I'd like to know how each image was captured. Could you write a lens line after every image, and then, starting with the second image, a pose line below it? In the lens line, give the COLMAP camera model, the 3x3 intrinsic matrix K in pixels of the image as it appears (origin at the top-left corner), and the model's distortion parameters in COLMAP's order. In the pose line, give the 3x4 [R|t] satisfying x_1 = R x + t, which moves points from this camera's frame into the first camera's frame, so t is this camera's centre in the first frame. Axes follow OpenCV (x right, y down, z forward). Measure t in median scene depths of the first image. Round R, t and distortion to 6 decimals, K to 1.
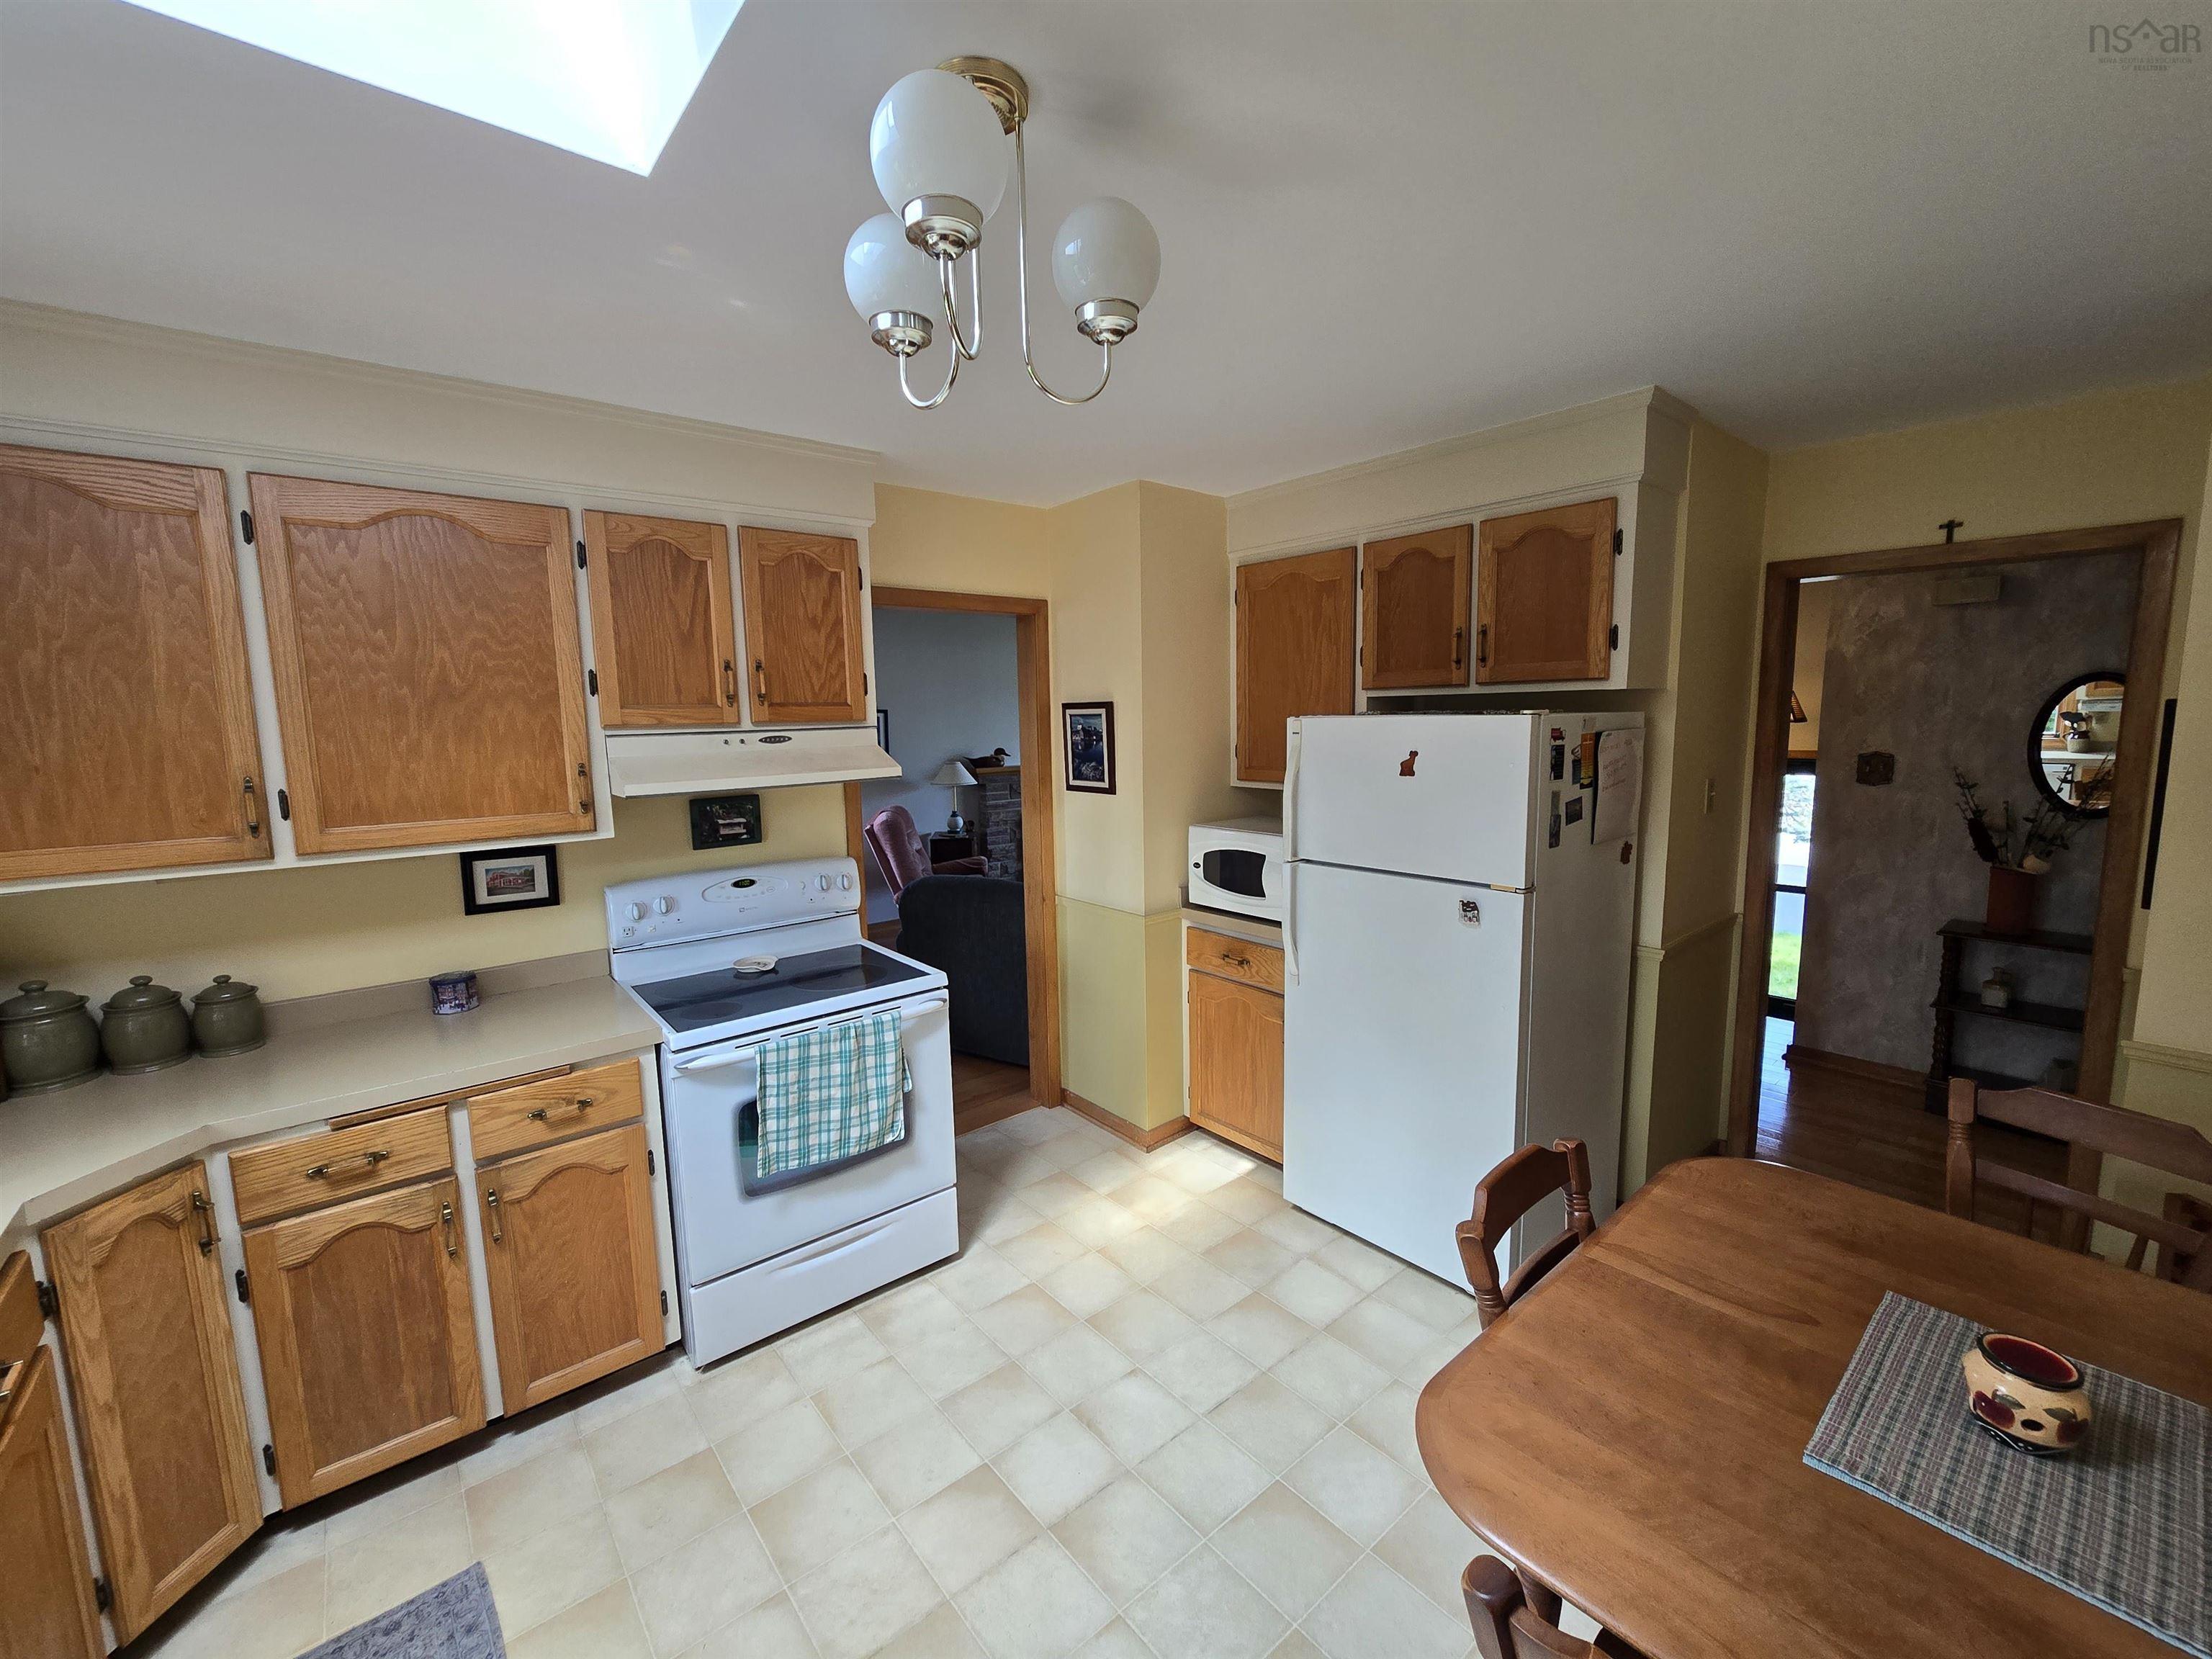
lens RADIAL K [[910.4, 0, 1098.7], [0, 910.4, 831.3], [0, 0, 1]] dist [-0.001071, 0.000174]
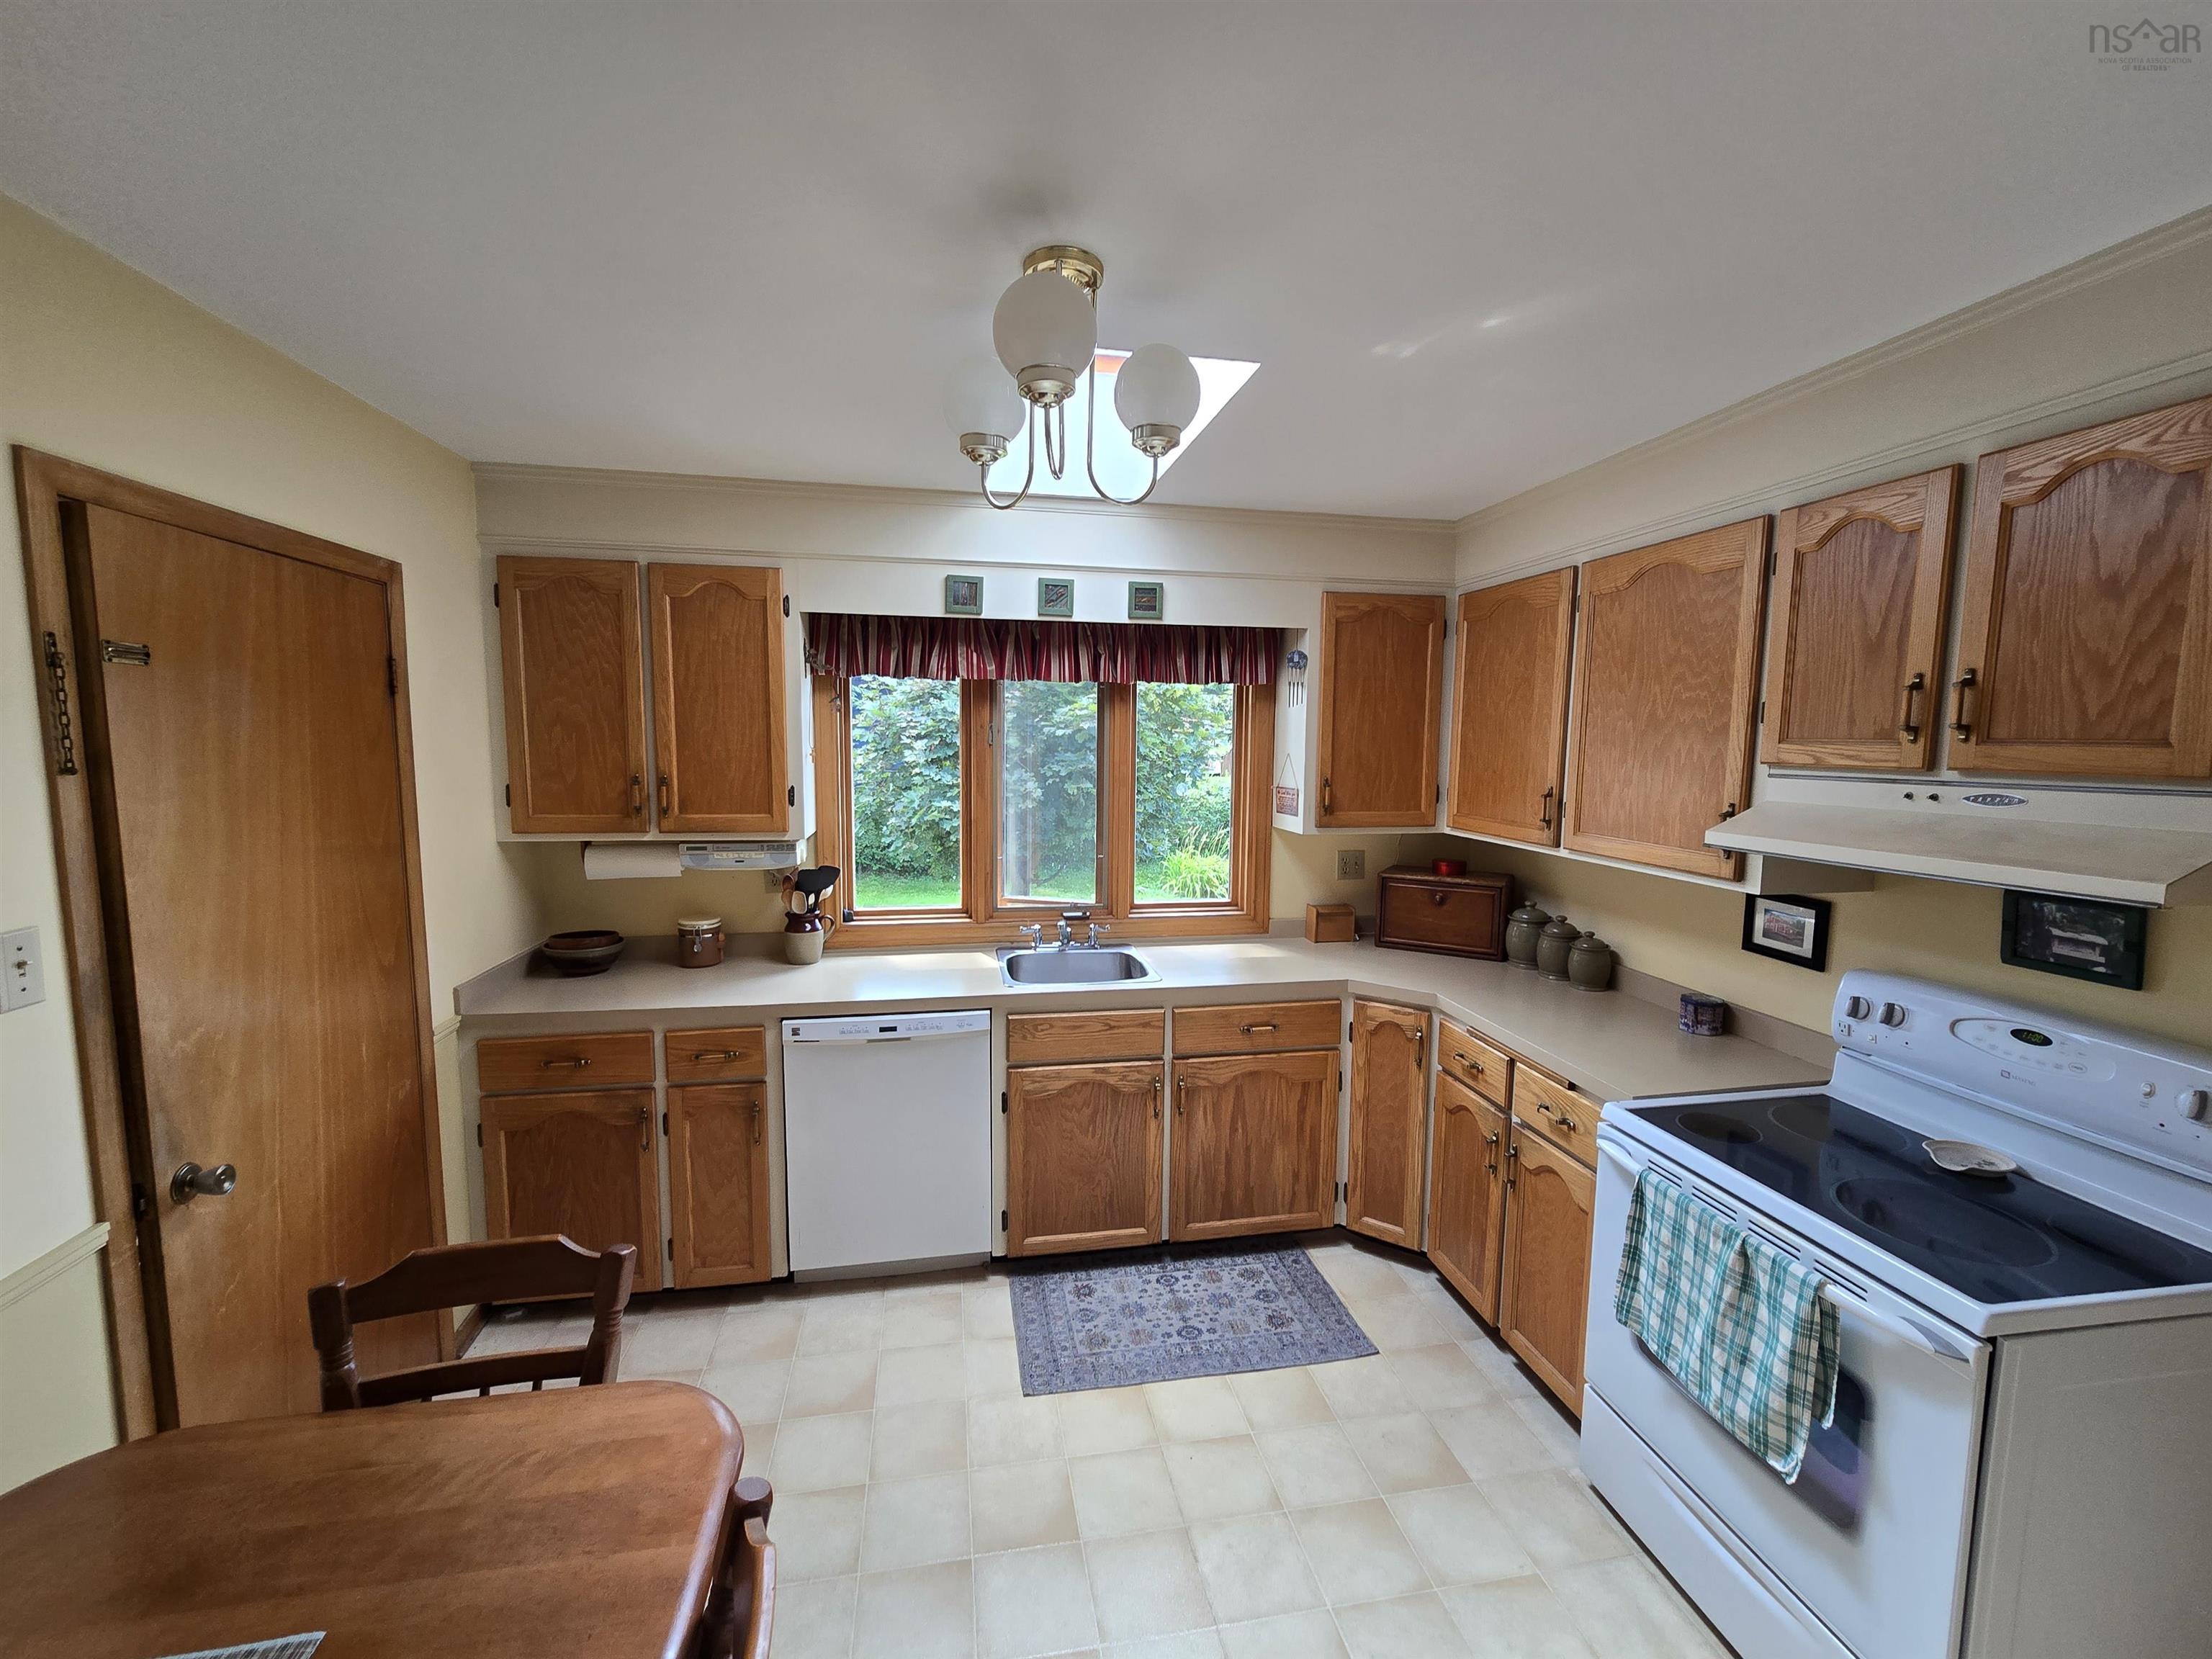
lens RADIAL K [[910.4, 0, 1105.6], [0, 910.4, 829.0], [0, 0, 1]] dist [-0.001071, 0.000174]
pose [[-0.494884, 0.102131, -0.862936, 0.496598], [-0.113418, 0.976982, 0.180673, -0.138974], [0.861525, 0.187284, -0.471909, 0.879936]]
